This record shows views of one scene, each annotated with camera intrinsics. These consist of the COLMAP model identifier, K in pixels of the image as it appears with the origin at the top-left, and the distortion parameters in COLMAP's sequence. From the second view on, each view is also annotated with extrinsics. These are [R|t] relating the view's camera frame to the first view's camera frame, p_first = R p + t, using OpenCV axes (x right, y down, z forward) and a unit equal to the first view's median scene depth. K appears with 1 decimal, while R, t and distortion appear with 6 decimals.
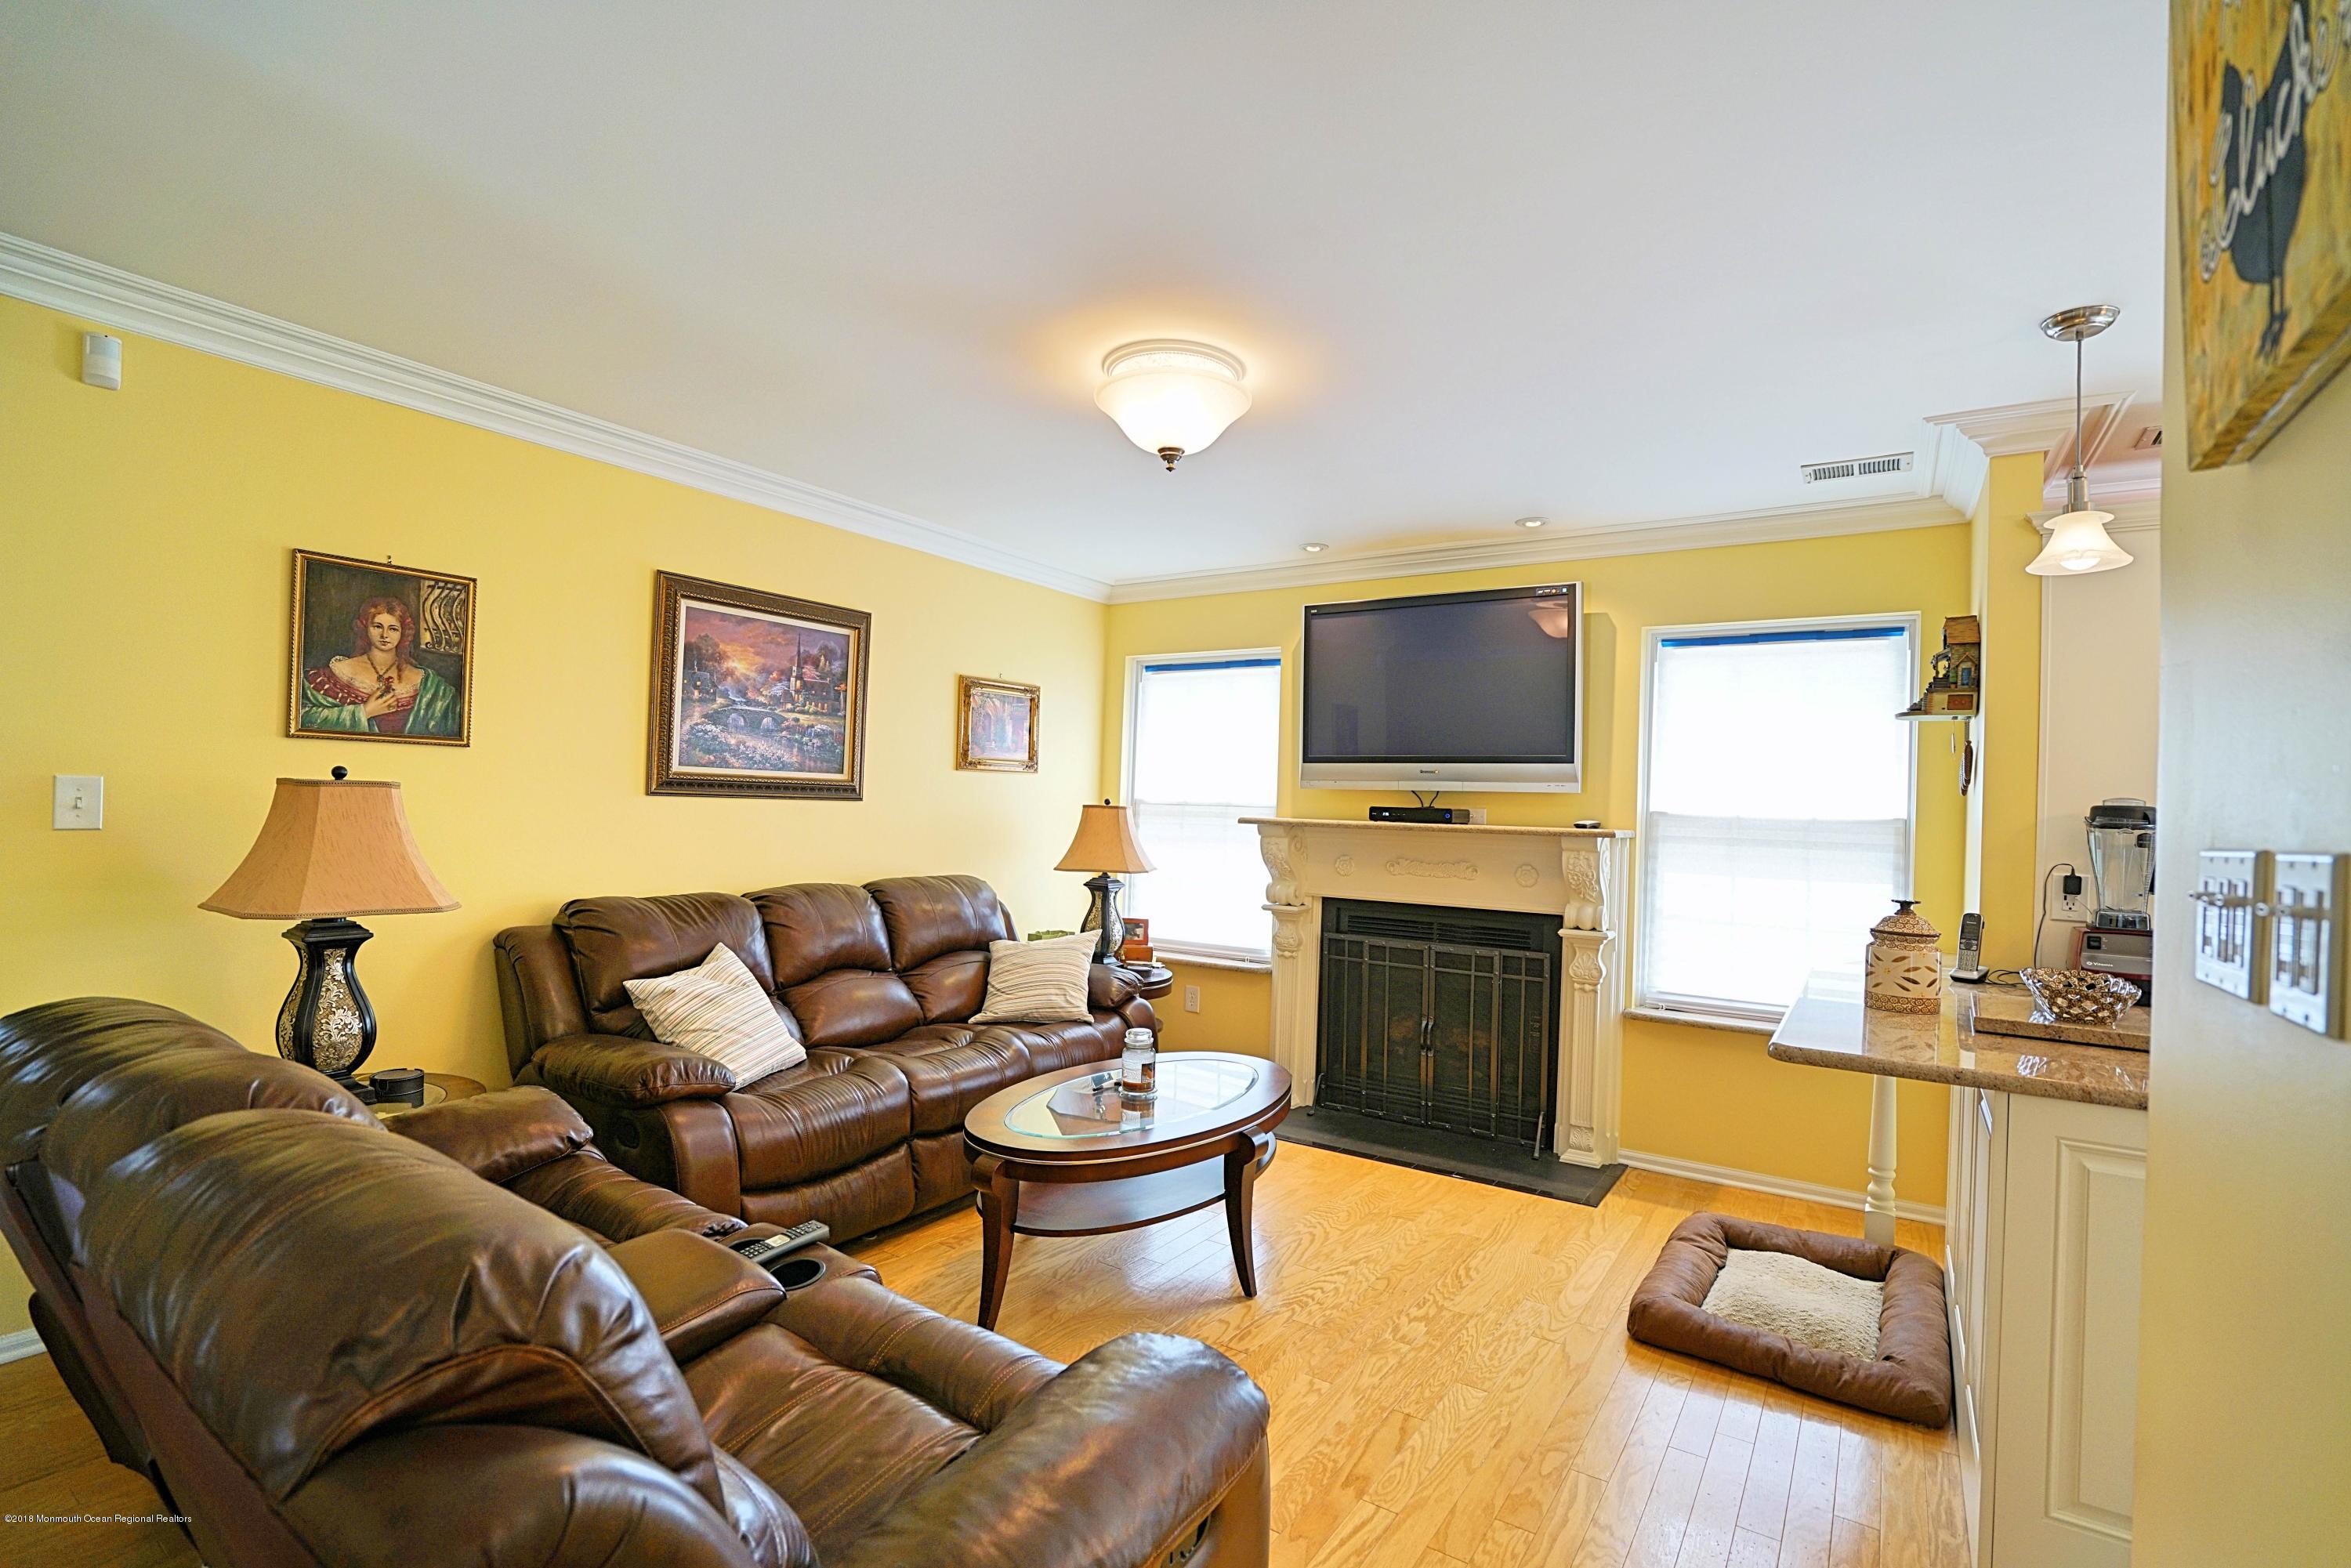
lens RADIAL K [[1070.4, 0, 1169.5], [0, 1070.4, 793.5], [0, 0, 1]] dist [-0.072964, 0.031181]
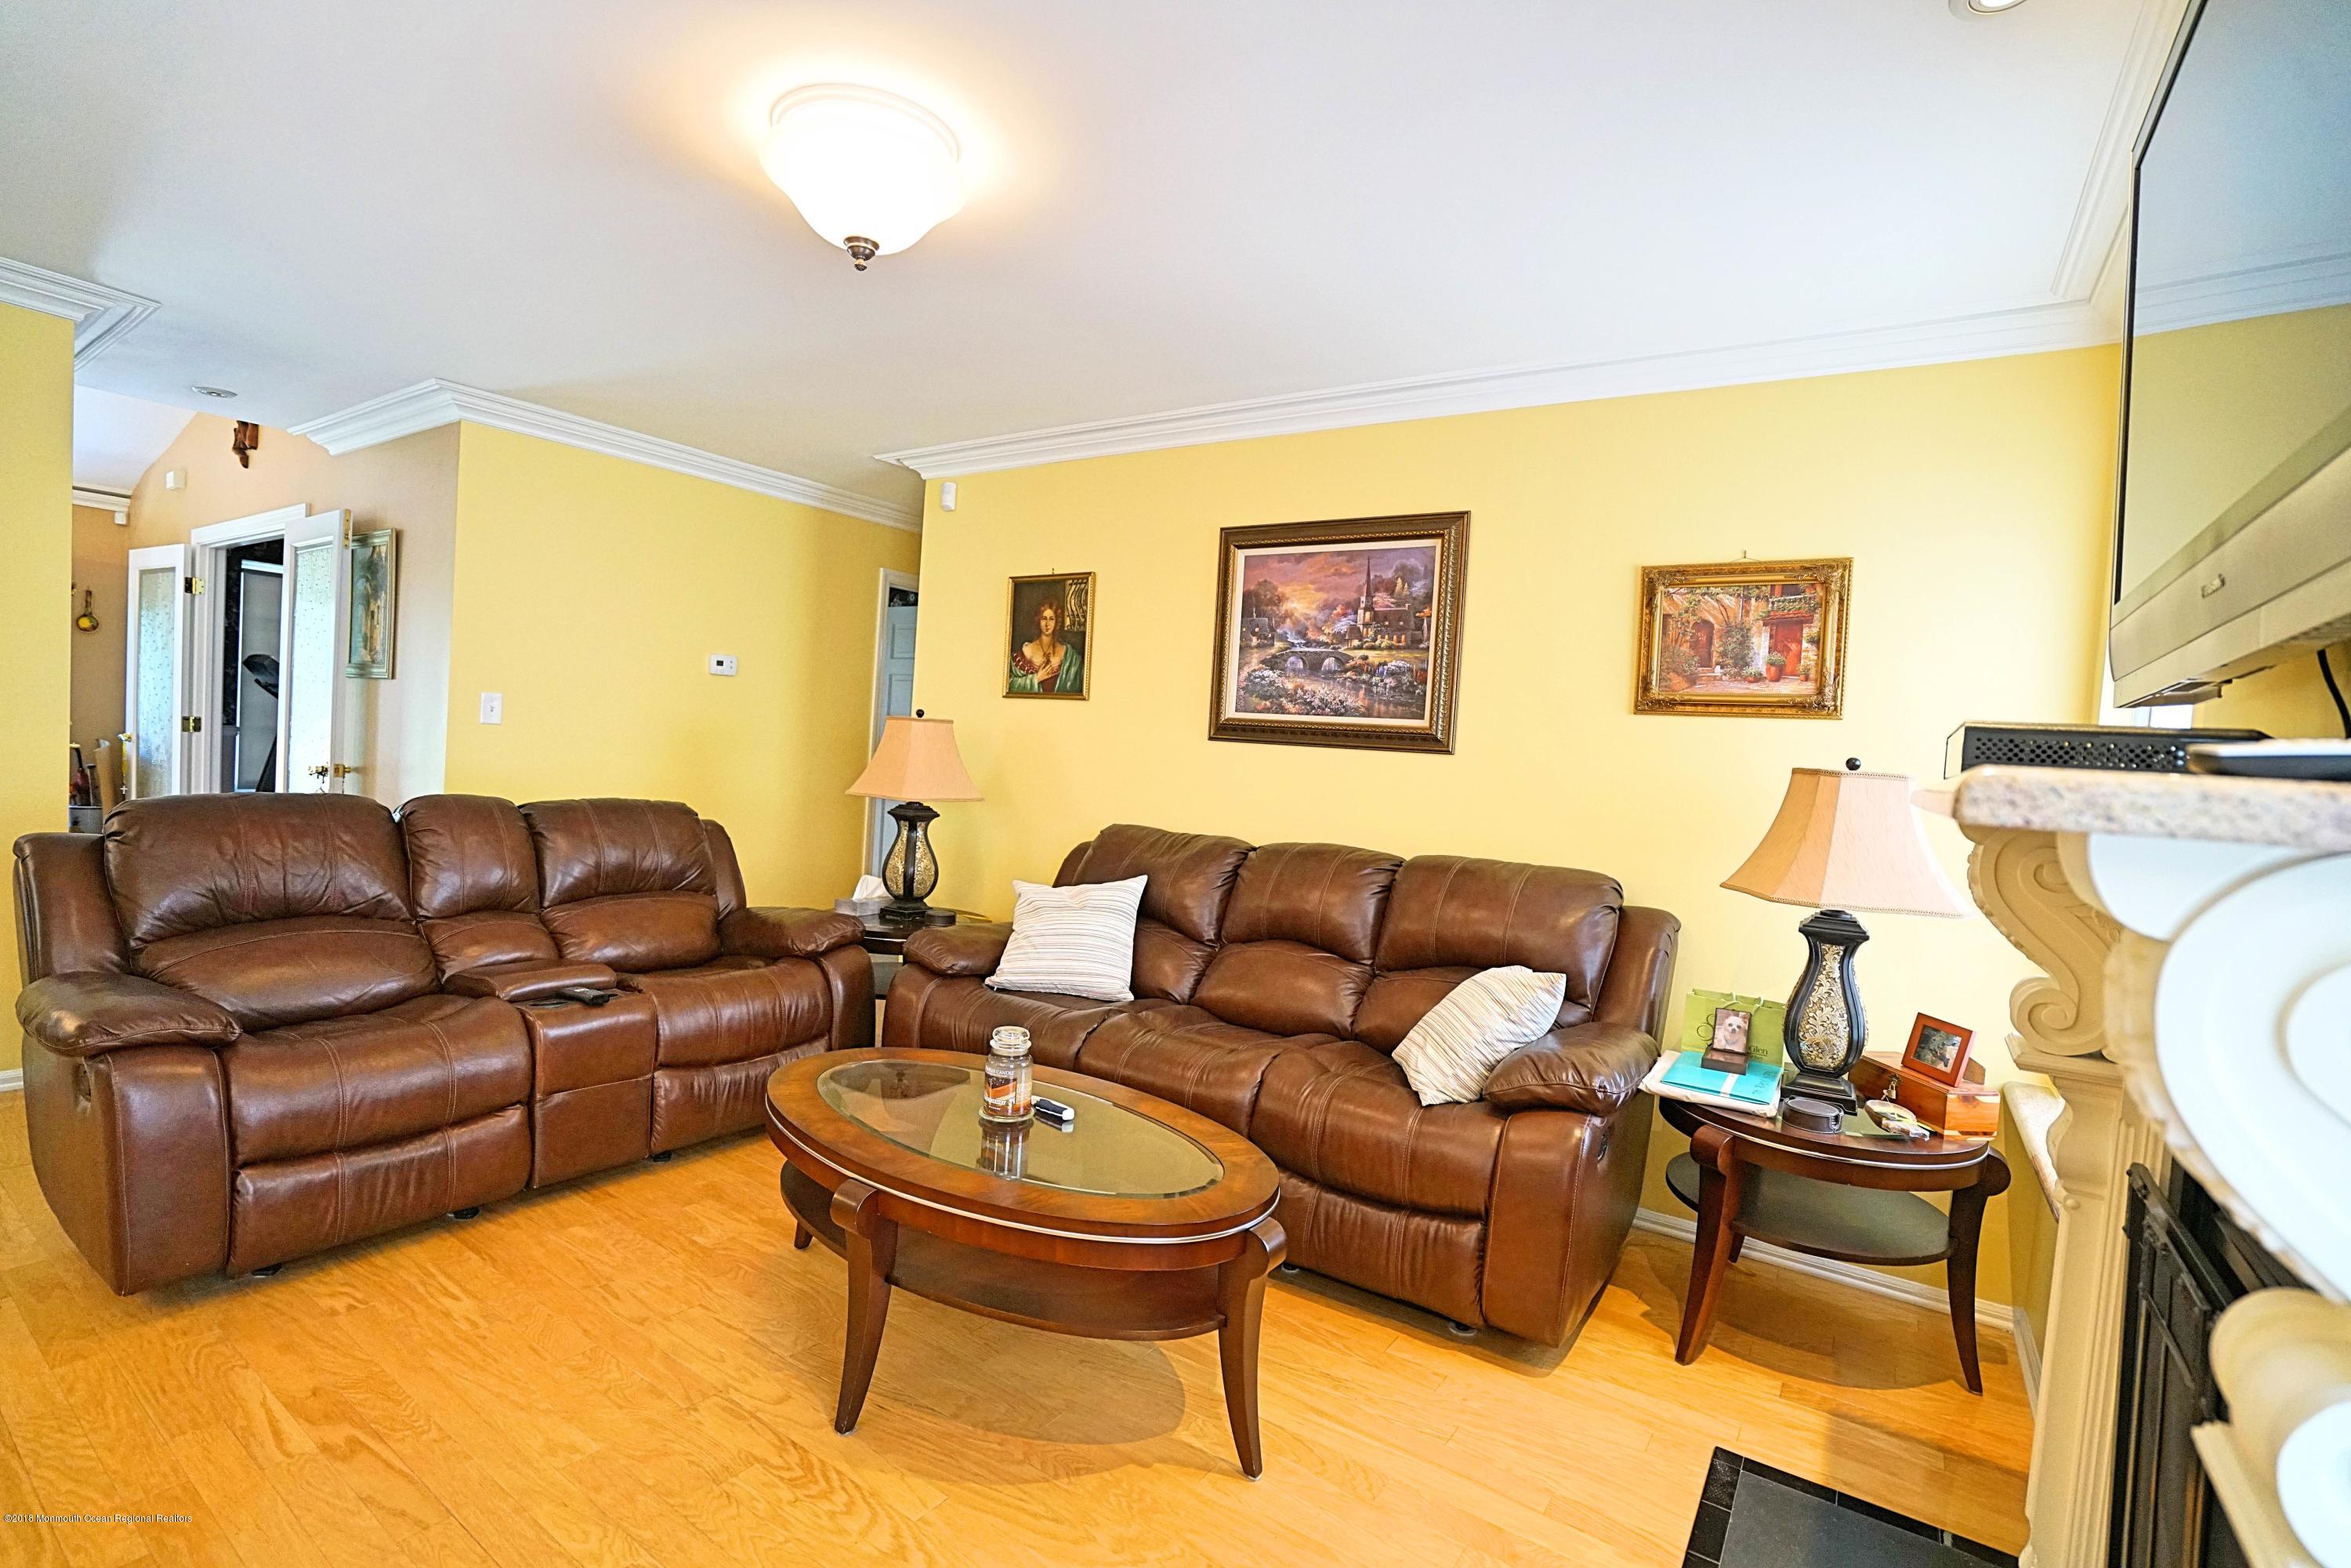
lens RADIAL K [[1070.4, 0, 1169.5], [0, 1070.4, 793.5], [0, 0, 1]] dist [-0.072964, 0.031181]
pose [[0.002235, 0.019050, -0.999816, 0.548156], [-0.047414, 0.998696, 0.018923, 0.034187], [0.998873, 0.047363, 0.003135, 0.885738]]
